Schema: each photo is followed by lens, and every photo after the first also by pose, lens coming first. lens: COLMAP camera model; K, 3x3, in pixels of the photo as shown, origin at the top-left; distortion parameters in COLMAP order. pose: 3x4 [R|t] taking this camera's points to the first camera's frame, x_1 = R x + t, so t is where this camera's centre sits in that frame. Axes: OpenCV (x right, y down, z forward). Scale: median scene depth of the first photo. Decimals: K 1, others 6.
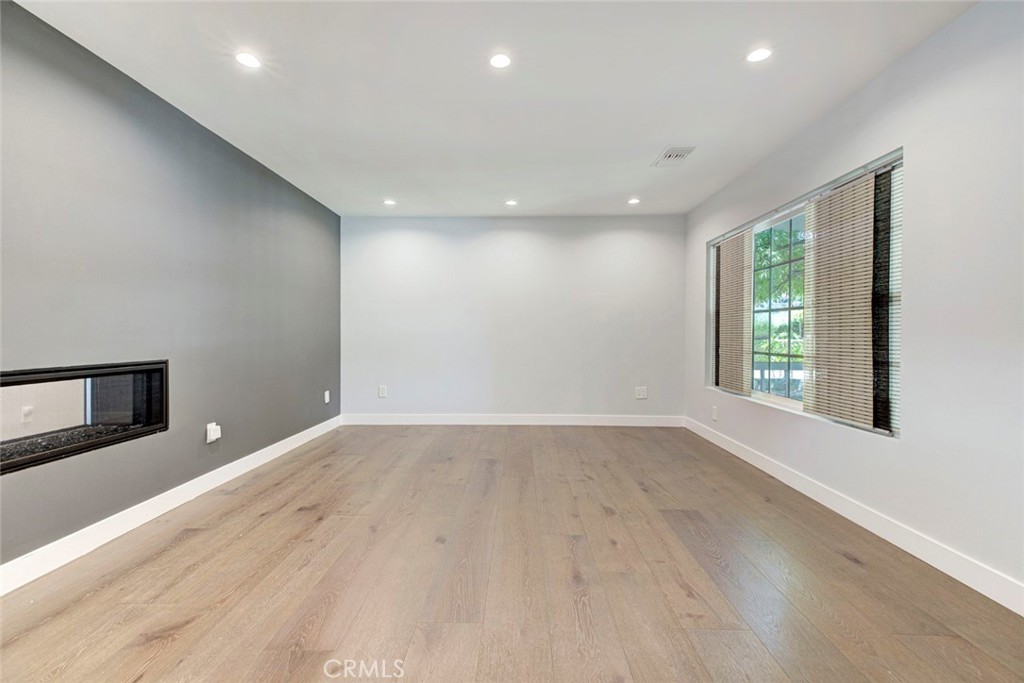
lens RADIAL K [[461.4, 0, 515.1], [0, 461.4, 339.2], [0, 0, 1]] dist [0.027541, -0.000255]
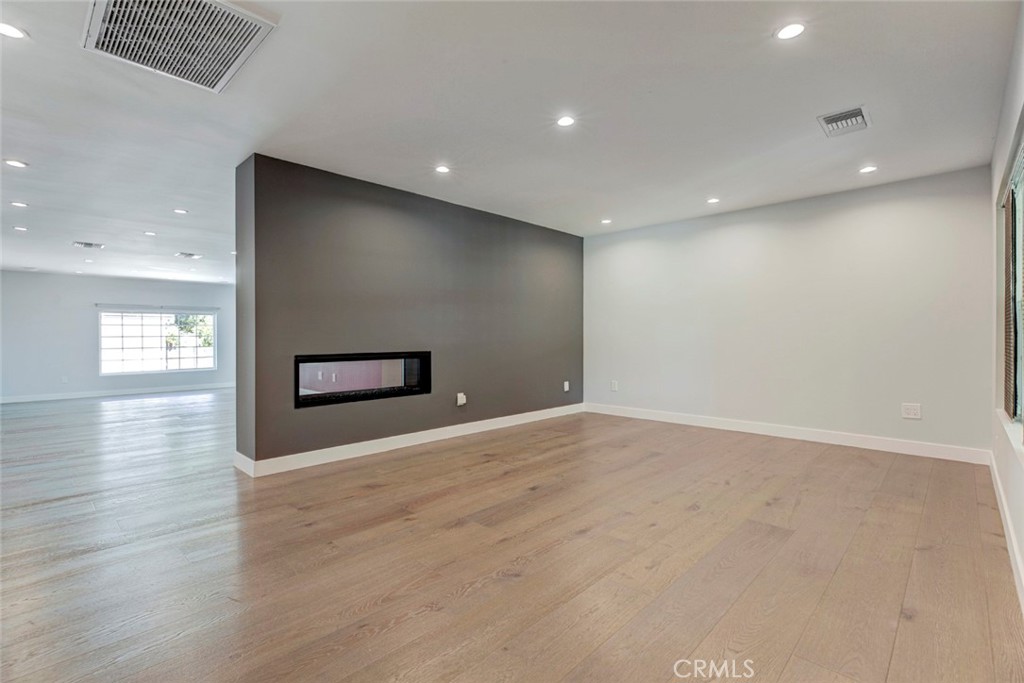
lens RADIAL K [[473.1, 0, 512.0], [0, 473.1, 335.6], [0, 0, 1]] dist [-0.006276, -0.000090]
pose [[0.731302, -0.002956, -0.682048, 0.540650], [-0.004088, 0.999954, -0.008717, 0.001961], [0.682042, 0.009162, 0.731256, -0.033705]]
